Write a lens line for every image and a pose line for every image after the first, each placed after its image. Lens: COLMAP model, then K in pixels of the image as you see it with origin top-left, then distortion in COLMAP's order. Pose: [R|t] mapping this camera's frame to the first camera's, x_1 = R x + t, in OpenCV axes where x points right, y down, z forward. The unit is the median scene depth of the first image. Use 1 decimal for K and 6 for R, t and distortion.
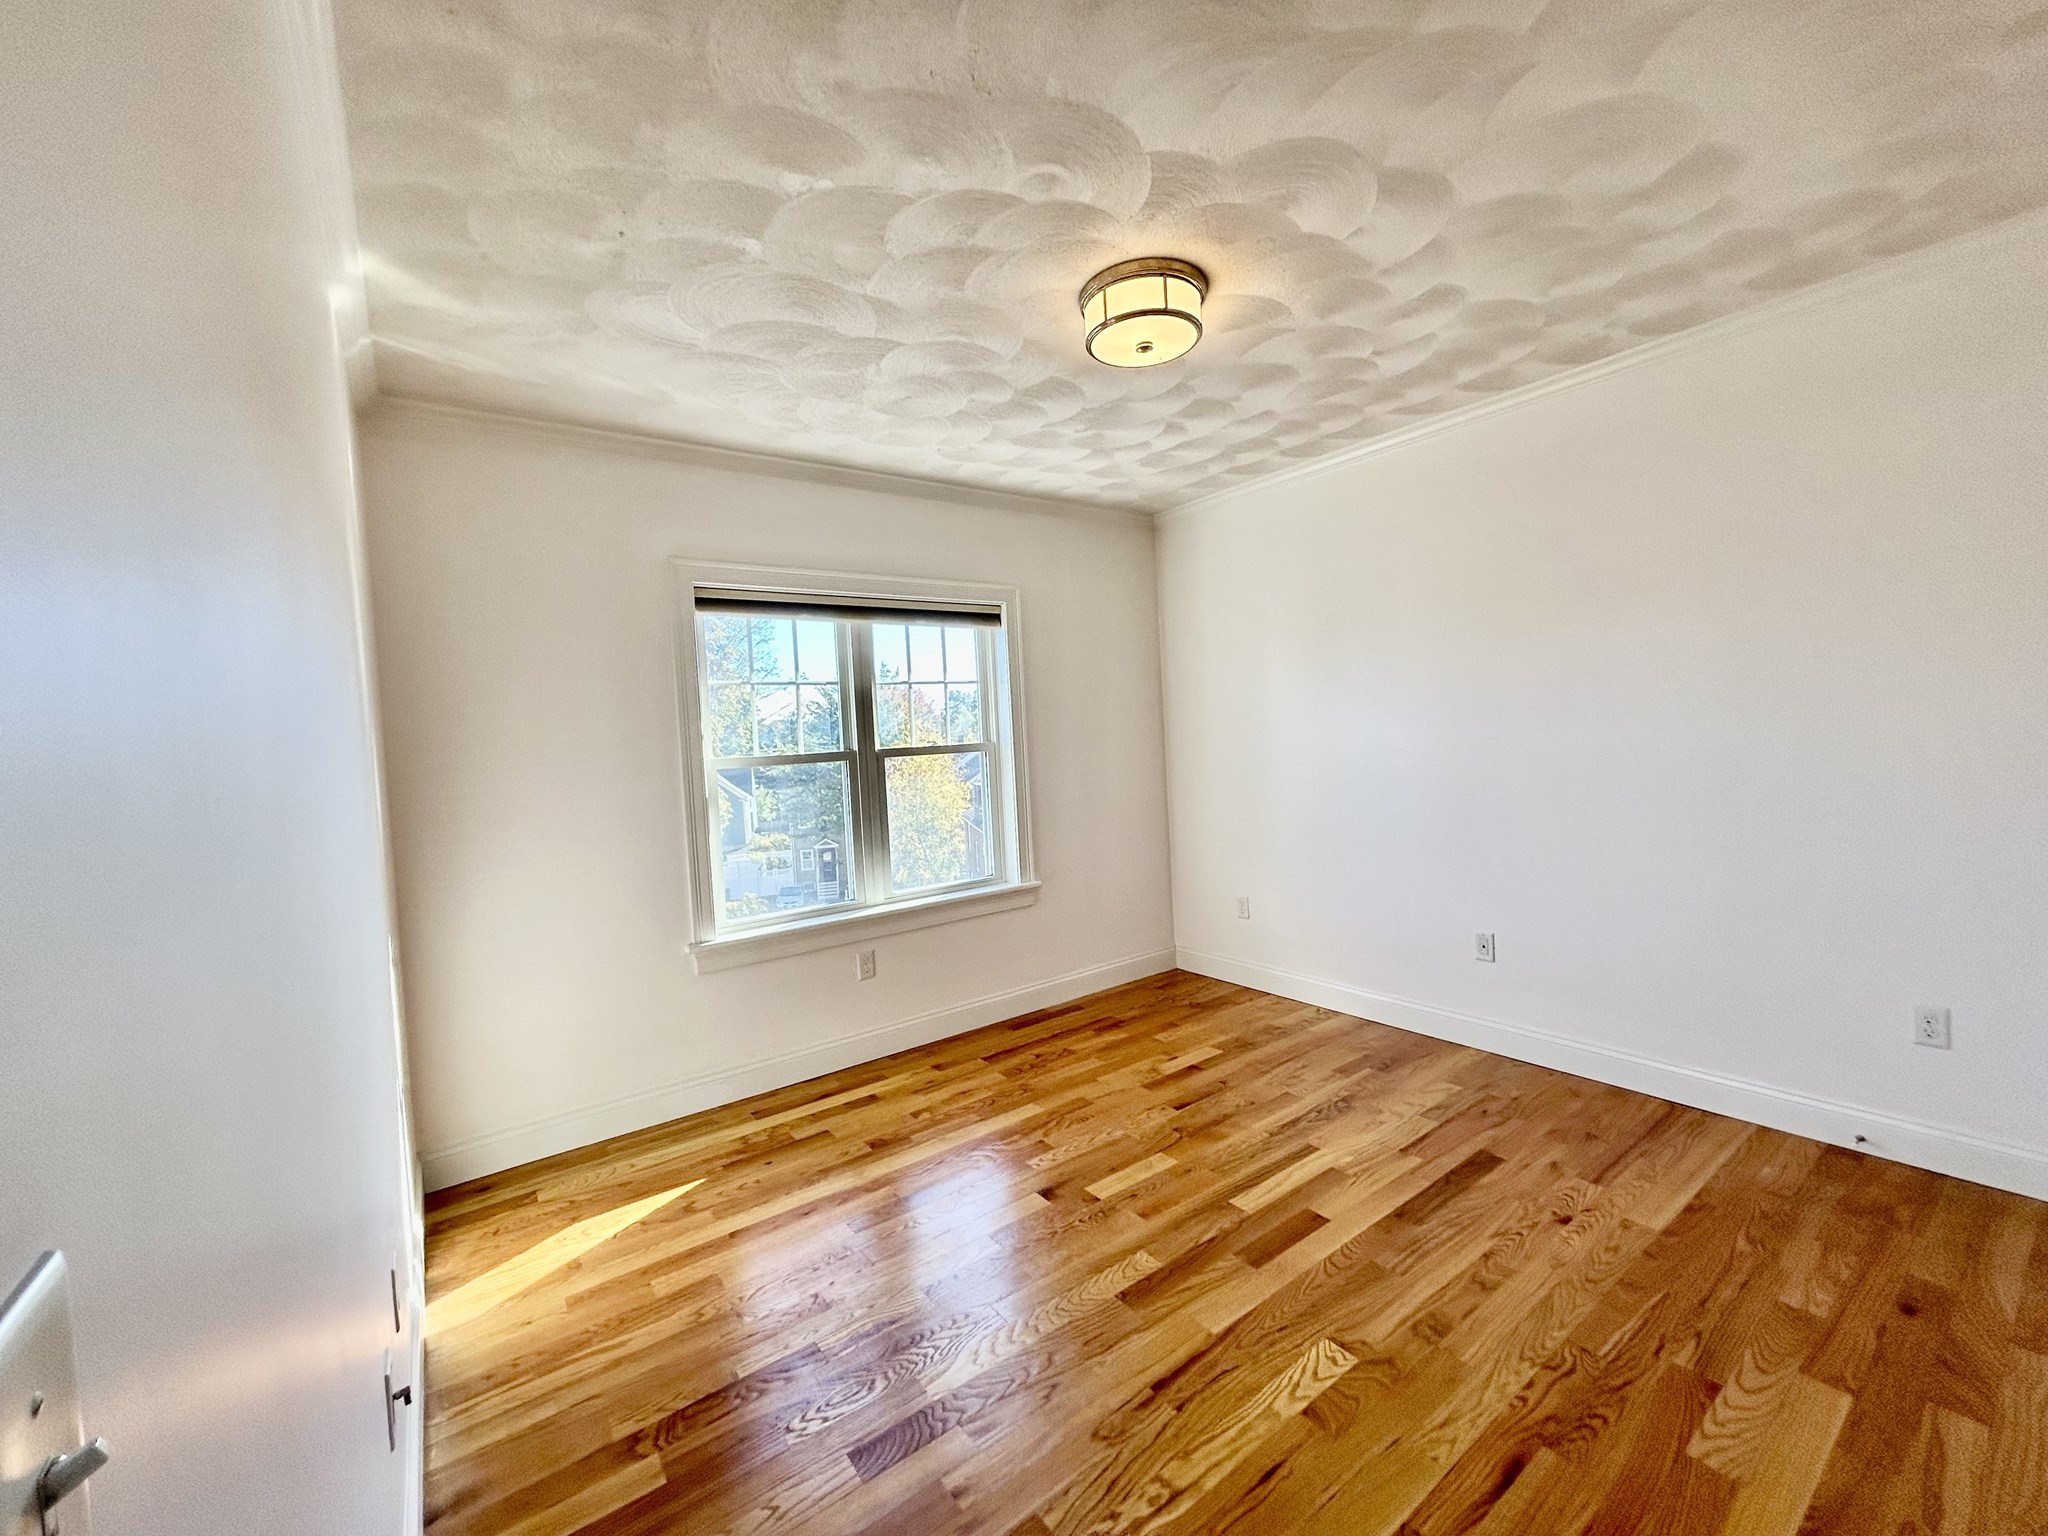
lens RADIAL K [[818.2, 0, 1034.5], [0, 818.2, 765.8], [0, 0, 1]] dist [-0.001628, 0.001020]
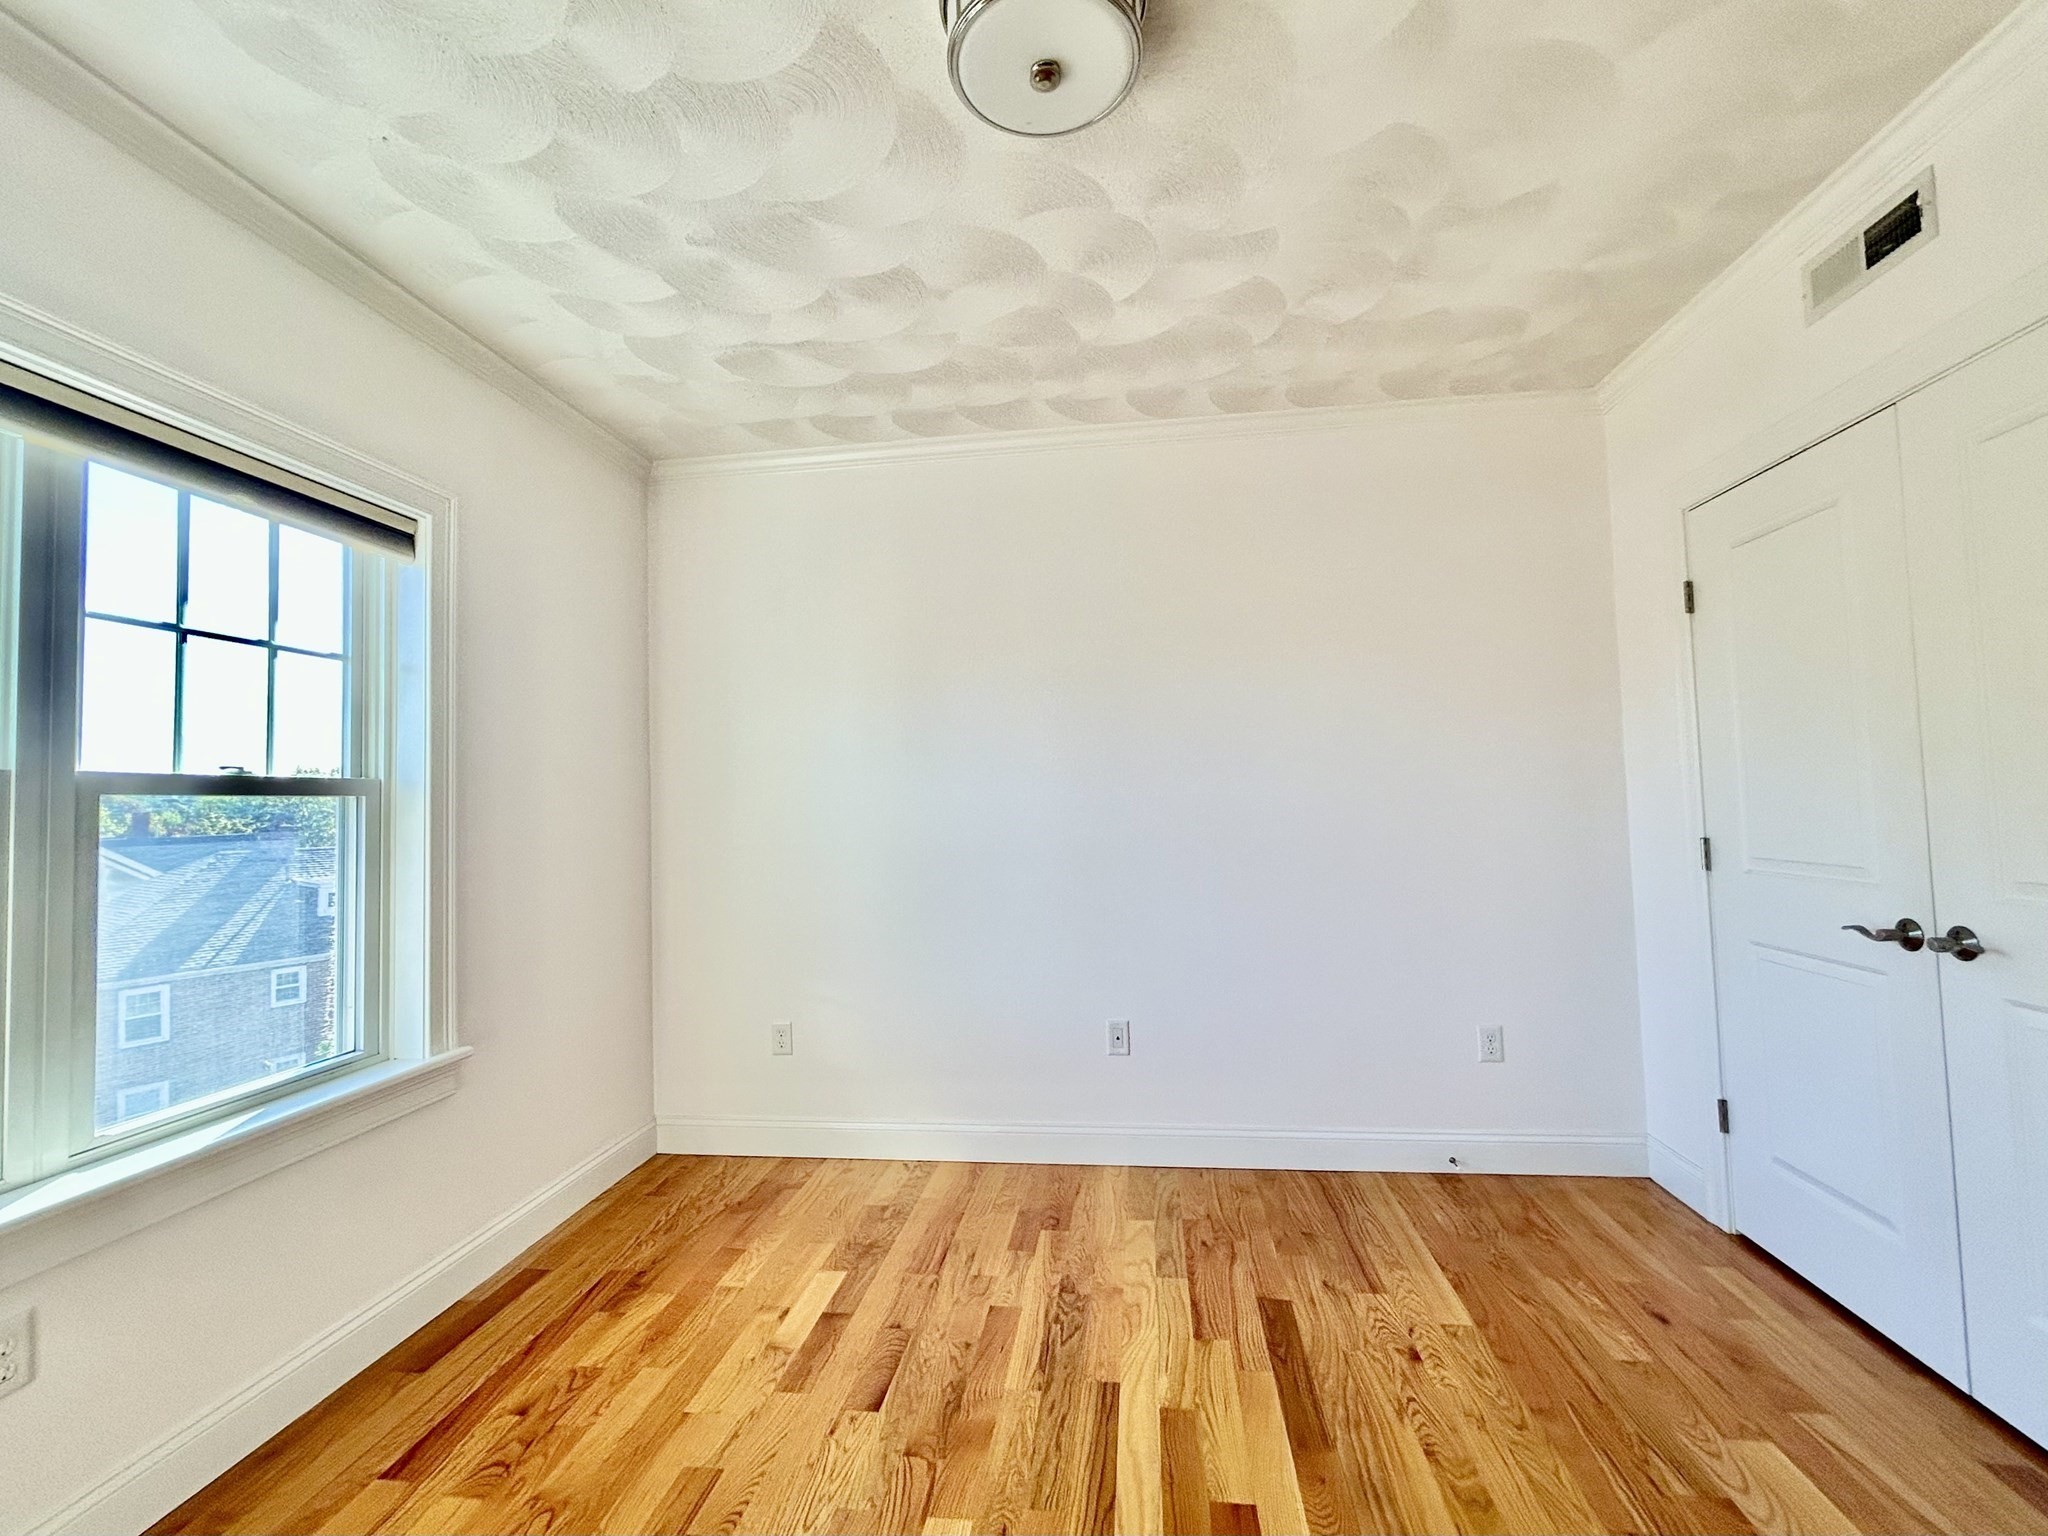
lens RADIAL K [[884.2, 0, 1015.7], [0, 884.2, 767.3], [0, 0, 1]] dist [-0.002295, 0.000532]
pose [[0.699216, 0.063583, 0.712077, -0.224875], [0.019794, 0.993933, -0.108188, 0.042243], [-0.714636, 0.089742, 0.693716, 0.461872]]
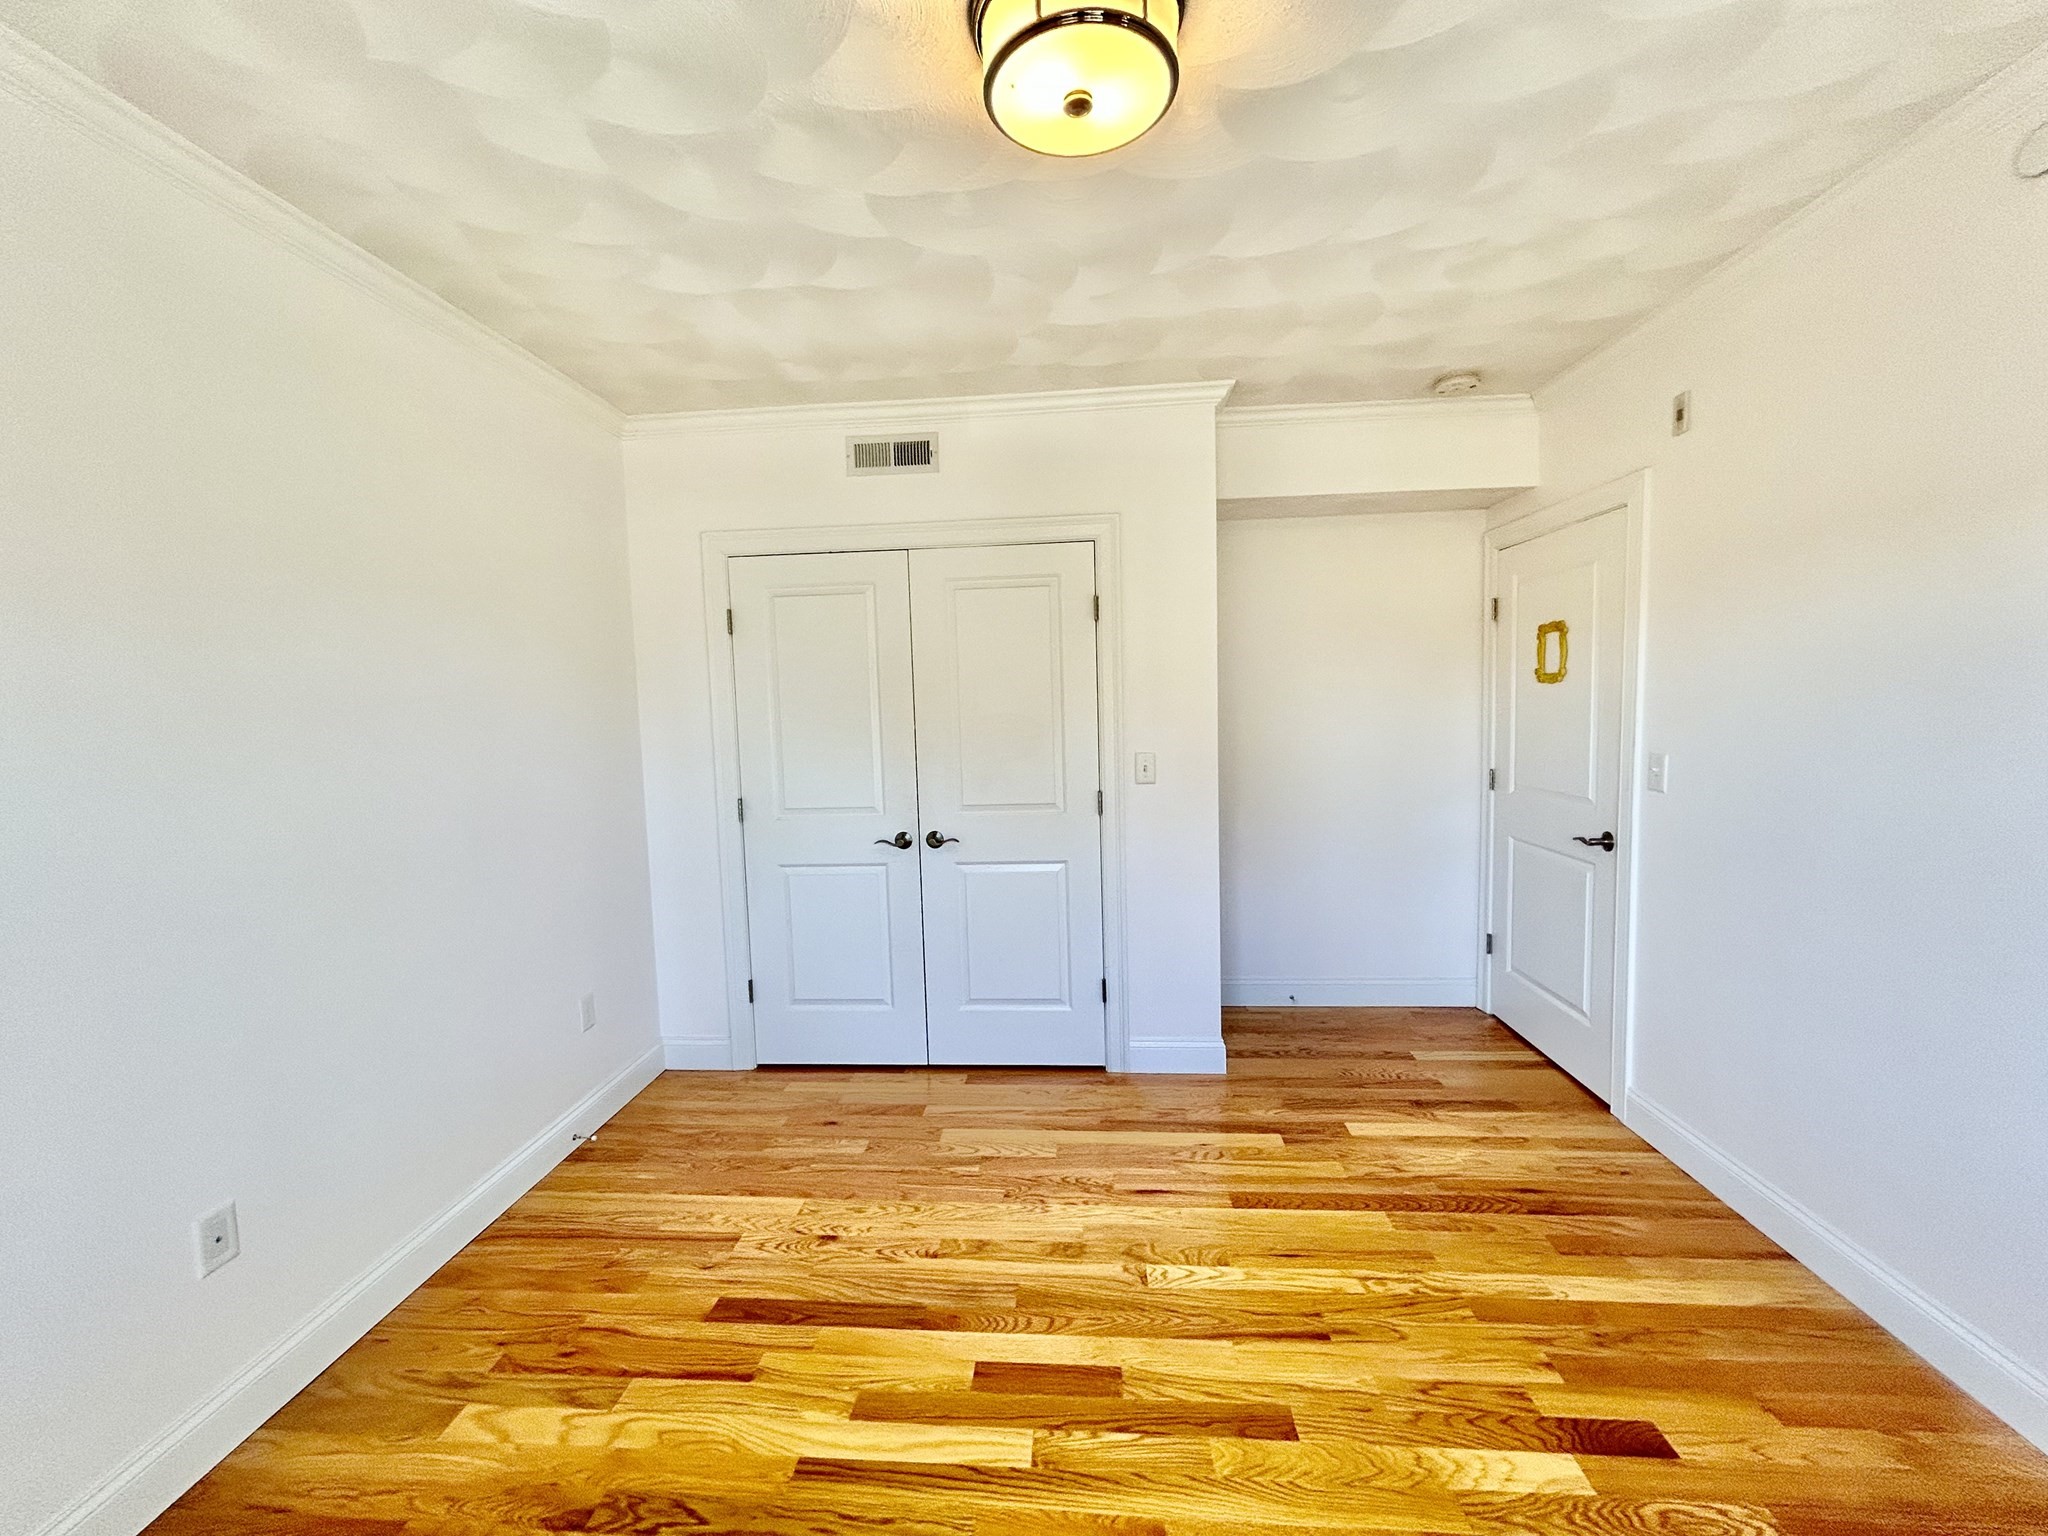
lens RADIAL K [[818.2, 0, 1032.1], [0, 818.2, 764.8], [0, 0, 1]] dist [-0.001628, 0.001020]
pose [[-0.749609, 0.019685, 0.661588, -0.167825], [0.093997, 0.992593, 0.076969, -0.061647], [-0.655173, 0.119884, -0.745907, 1.138953]]
